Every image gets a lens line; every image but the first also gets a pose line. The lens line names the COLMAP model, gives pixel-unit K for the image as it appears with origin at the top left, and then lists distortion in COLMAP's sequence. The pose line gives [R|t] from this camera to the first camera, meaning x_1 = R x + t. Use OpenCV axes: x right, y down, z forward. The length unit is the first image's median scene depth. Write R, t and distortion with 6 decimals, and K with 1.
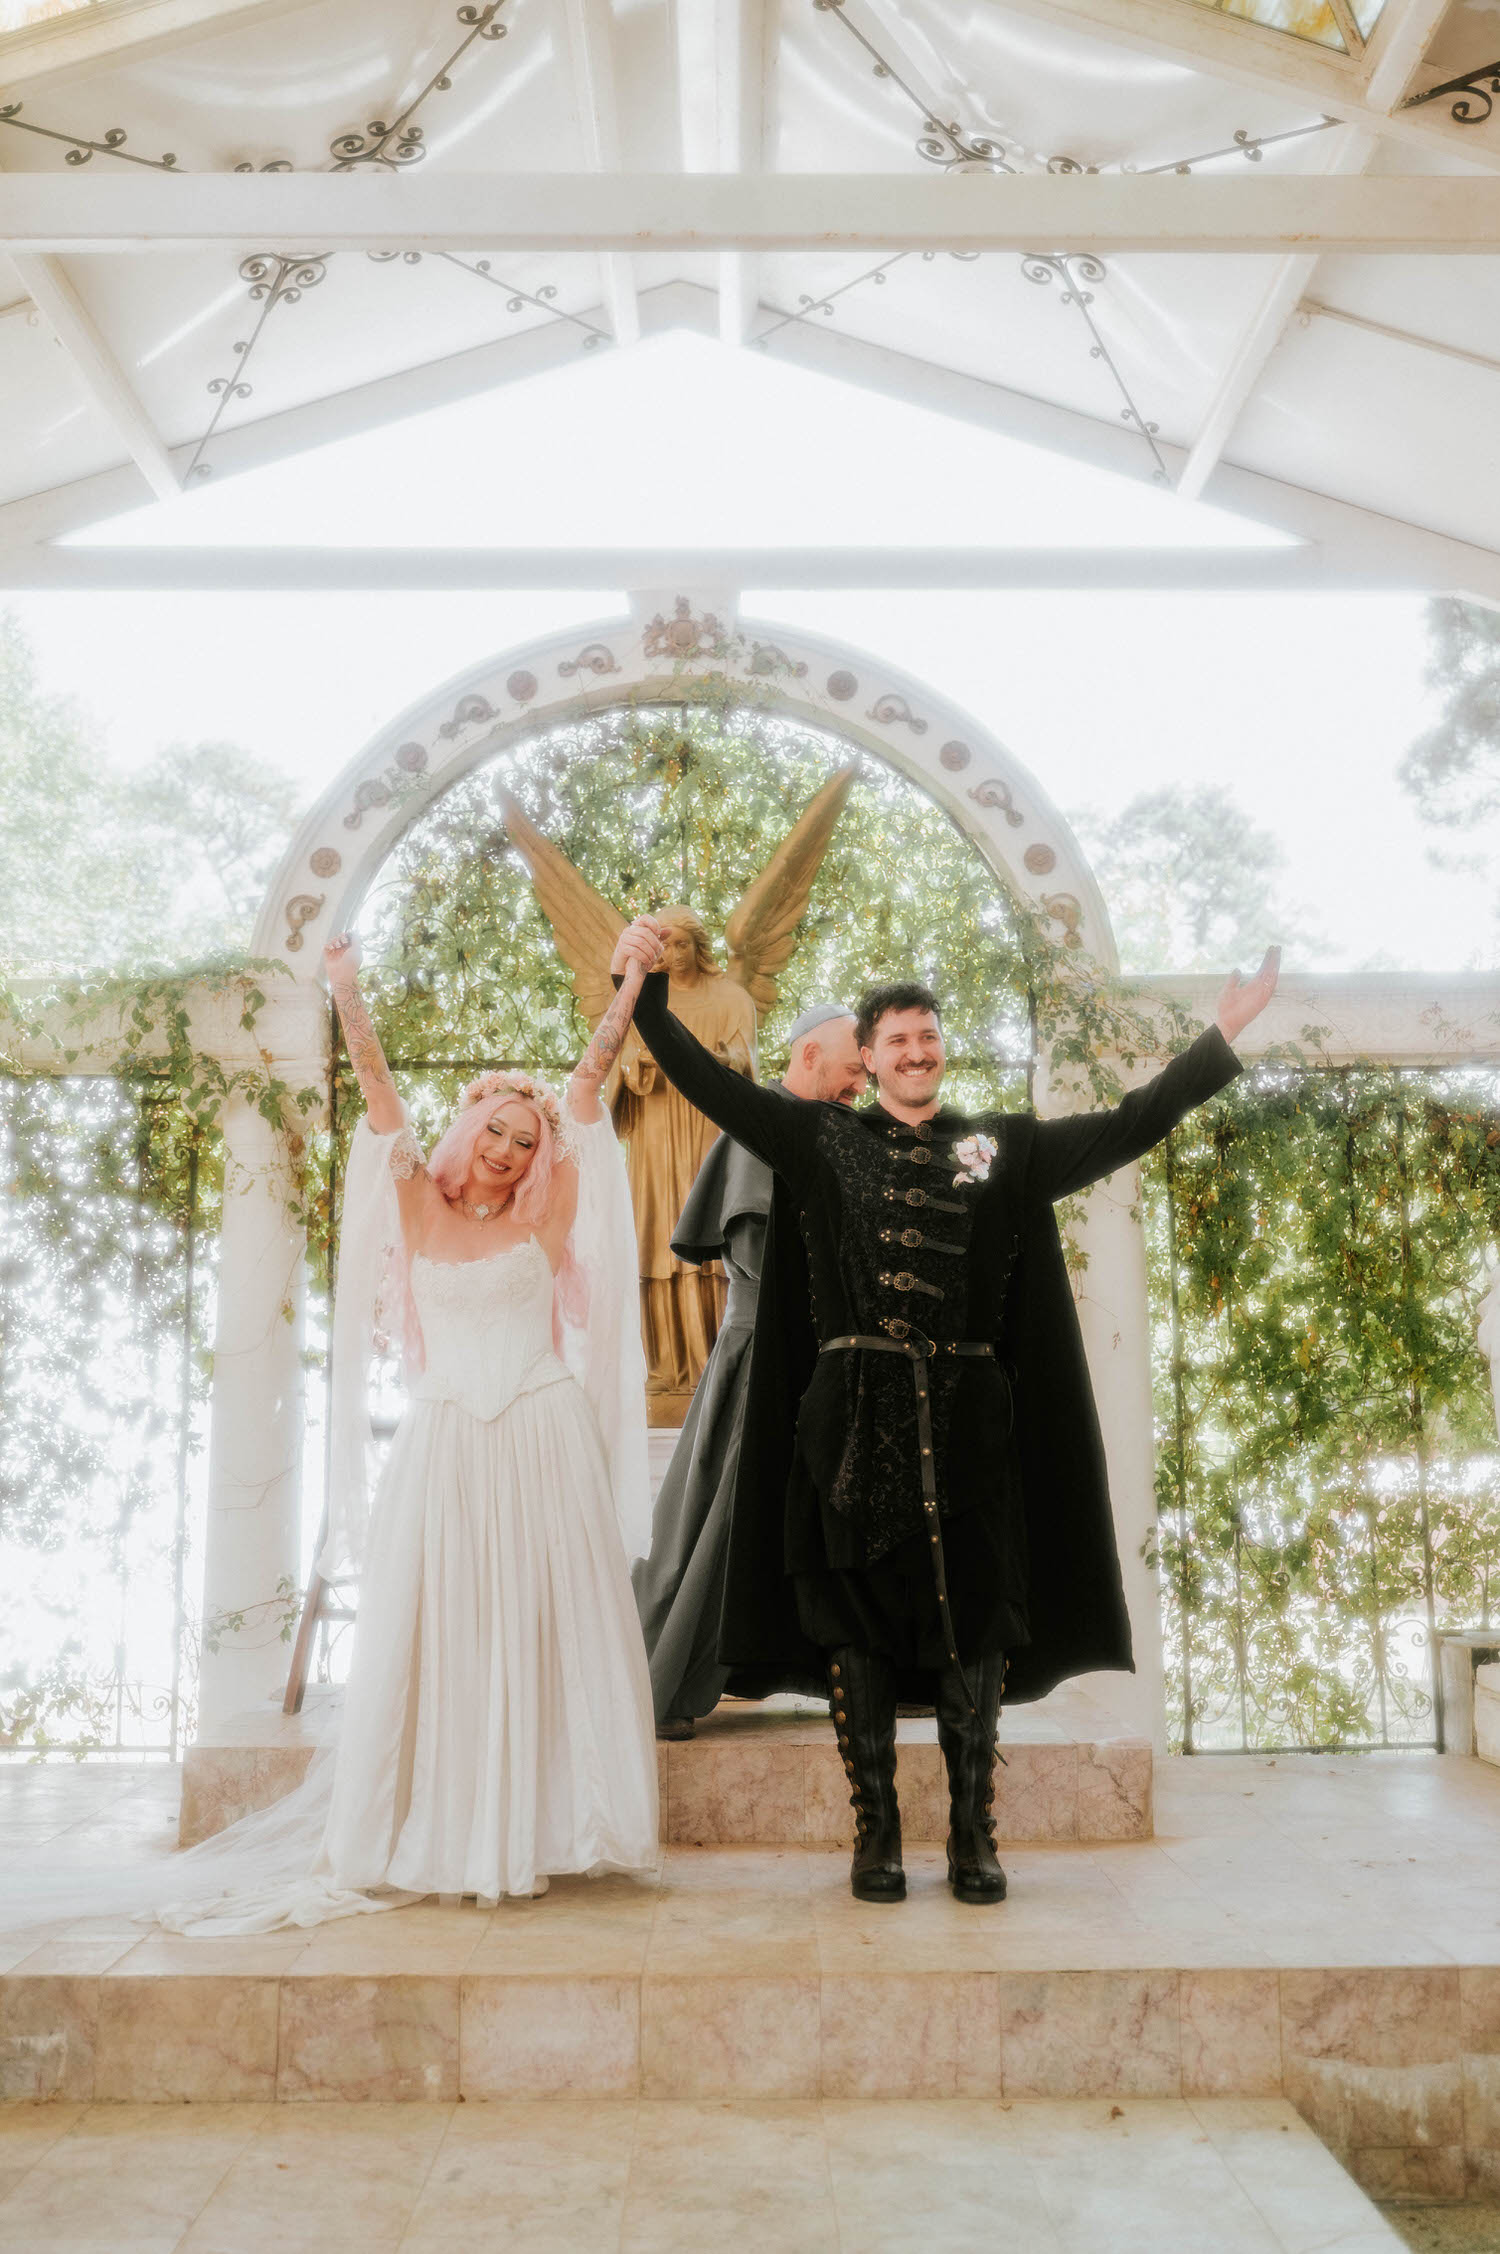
lens RADIAL K [[2195.3, 0, 750.0], [0, 2195.3, 1127.0], [0, 0, 1]] dist [-0.002135, -0.015625]
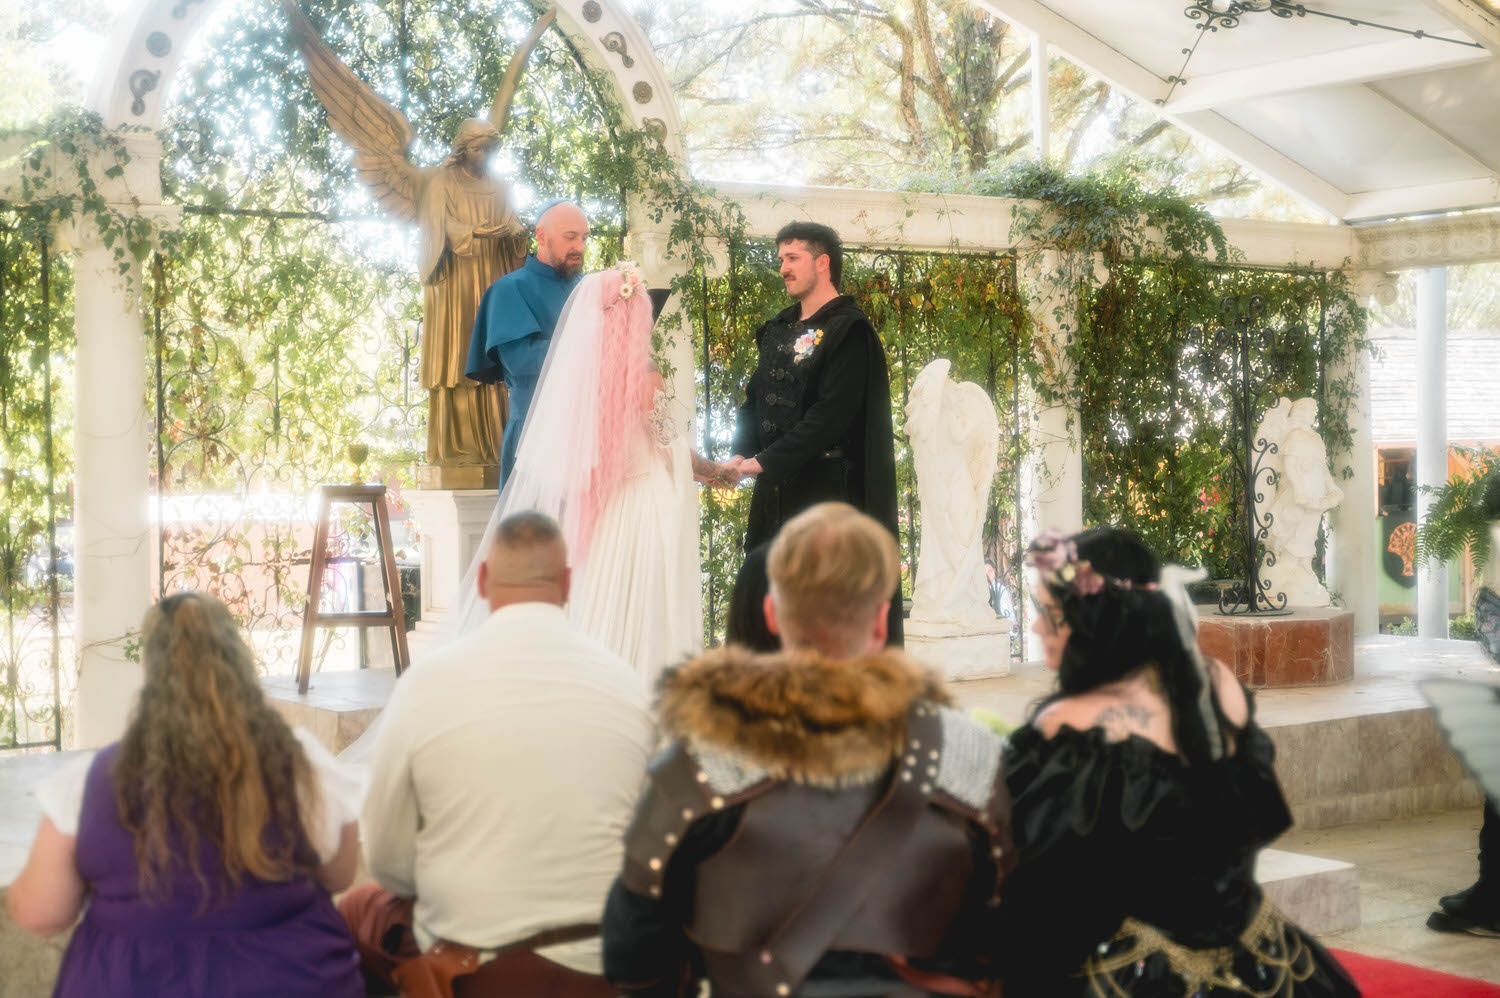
lens RADIAL K [[2117.6, 0, 750.0], [0, 2117.6, 499.0], [0, 0, 1]] dist [0.023871, 0.052853]
pose [[0.802464, -0.027392, 0.596071, -0.658725], [-0.065876, 0.988772, 0.134124, -0.050660], [-0.593052, -0.146897, 0.791650, -0.183363]]
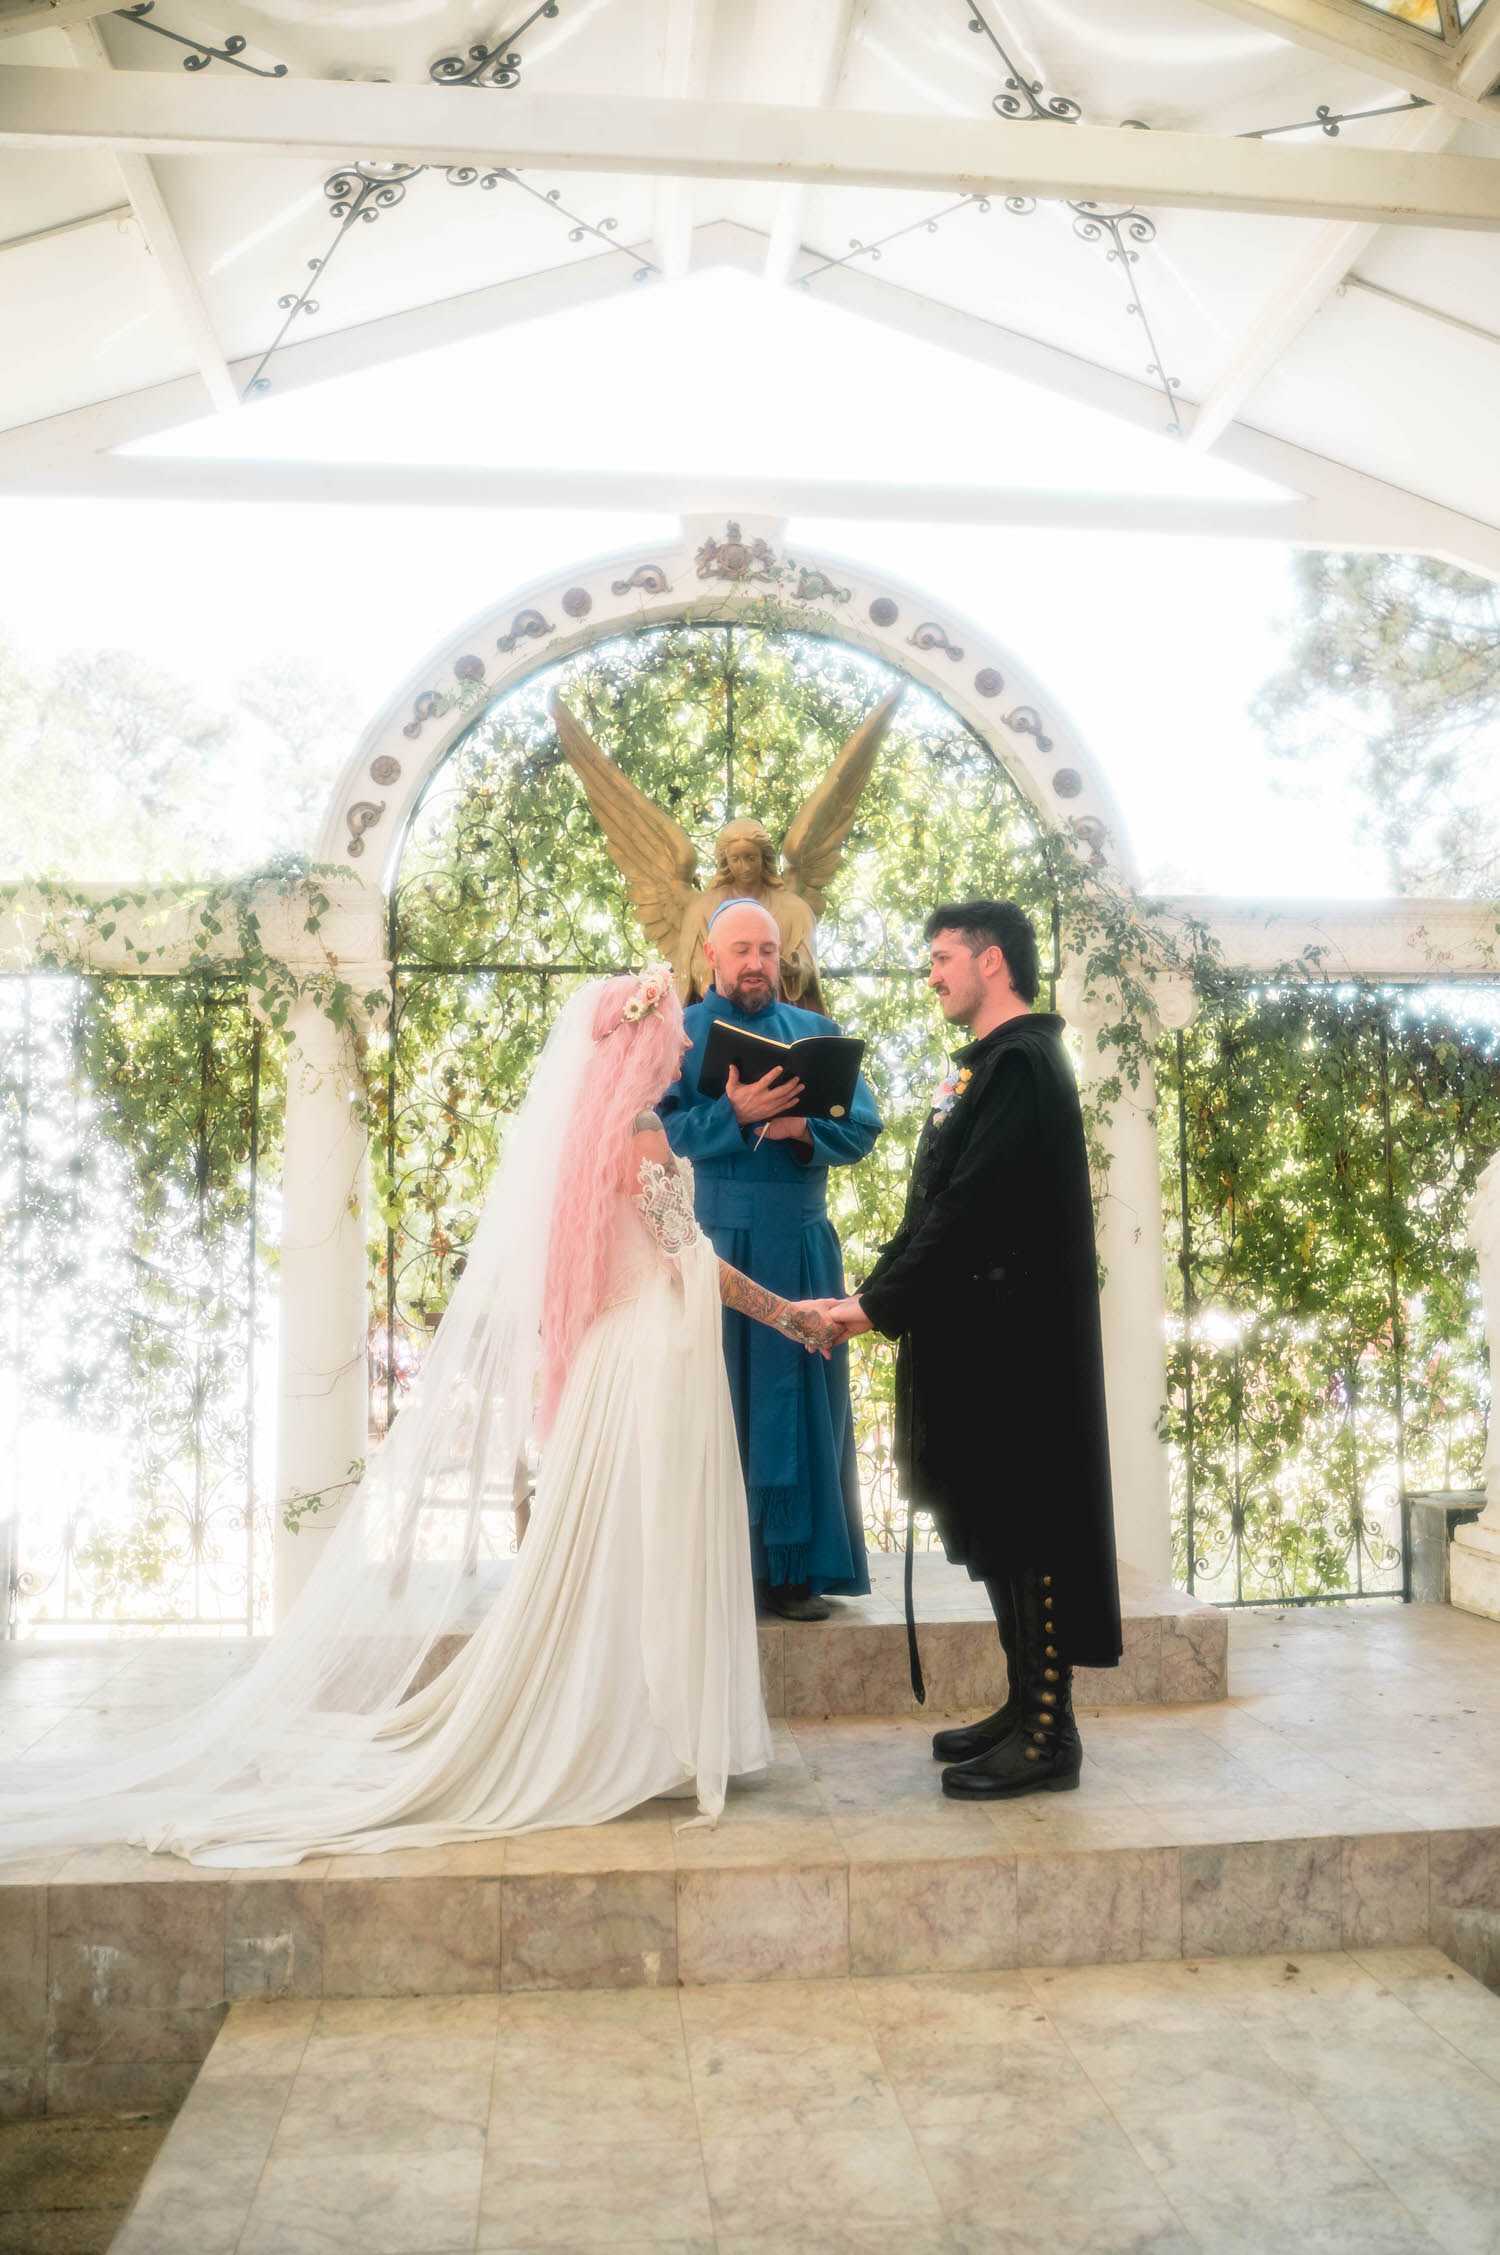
lens RADIAL K [[1969.1, 0, 790.1], [0, 1969.1, 1140.3], [0, 0, 1]] dist [-0.121721, 0.093114]
pose [[0.994240, 0.005006, 0.107061, -0.104061], [-0.012077, 0.997779, 0.065500, -0.010079], [-0.106496, -0.066416, 0.992093, 0.064090]]
